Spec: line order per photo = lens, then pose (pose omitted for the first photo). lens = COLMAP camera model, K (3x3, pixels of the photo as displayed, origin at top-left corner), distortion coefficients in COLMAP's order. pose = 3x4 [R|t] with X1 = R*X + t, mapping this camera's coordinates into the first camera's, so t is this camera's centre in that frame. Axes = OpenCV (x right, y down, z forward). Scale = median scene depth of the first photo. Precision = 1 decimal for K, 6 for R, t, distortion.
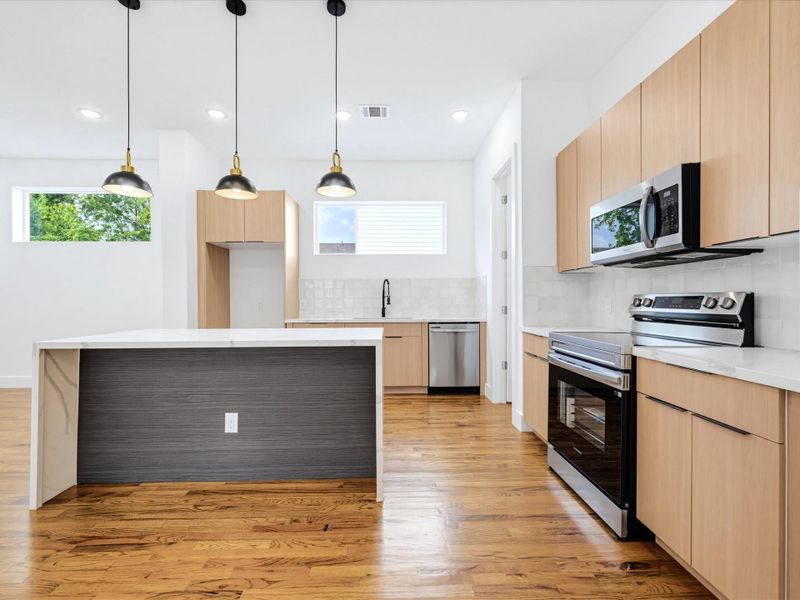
lens RADIAL K [[365.6, 0, 432.0], [0, 365.6, 299.4], [0, 0, 1]] dist [-0.000418, 0.000178]
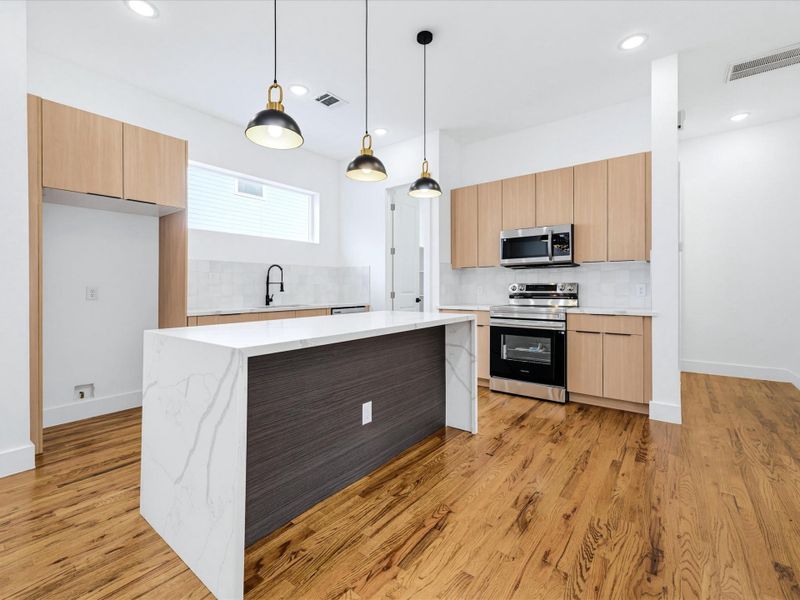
lens RADIAL K [[358.6, 0, 396.5], [0, 358.6, 286.6], [0, 0, 1]] dist [0.000362, 0.000173]
pose [[0.633992, 0.004226, 0.773328, -1.299308], [-0.000598, 0.999987, -0.004975, 0.011704], [-0.773340, 0.002692, 0.633986, 0.362942]]
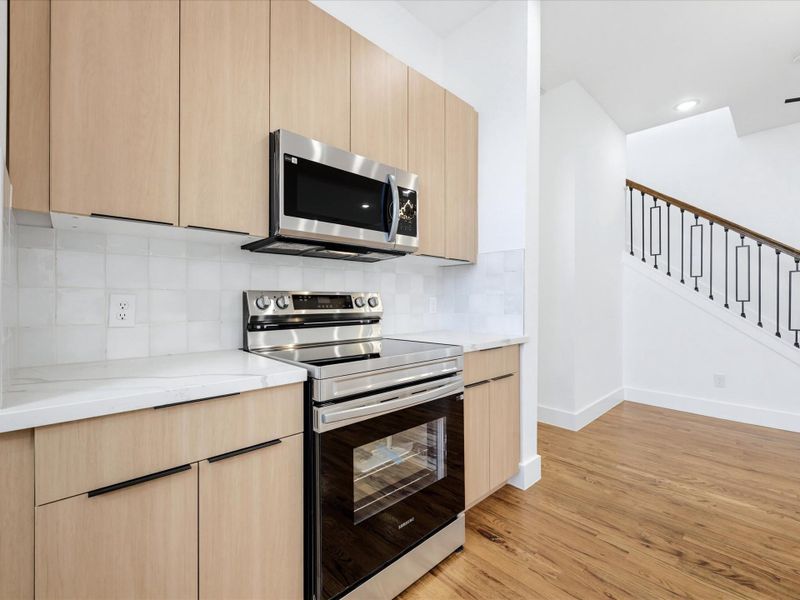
lens RADIAL K [[357.5, 0, 400.0], [0, 357.5, 300.0], [0, 0, 1]] dist [0.000812, -0.000036]
pose [[-0.668334, -0.000070, 0.743861, -0.052540], [-0.003318, 0.999990, -0.002888, 0.005530], [-0.743854, -0.004398, -0.668328, 1.422247]]
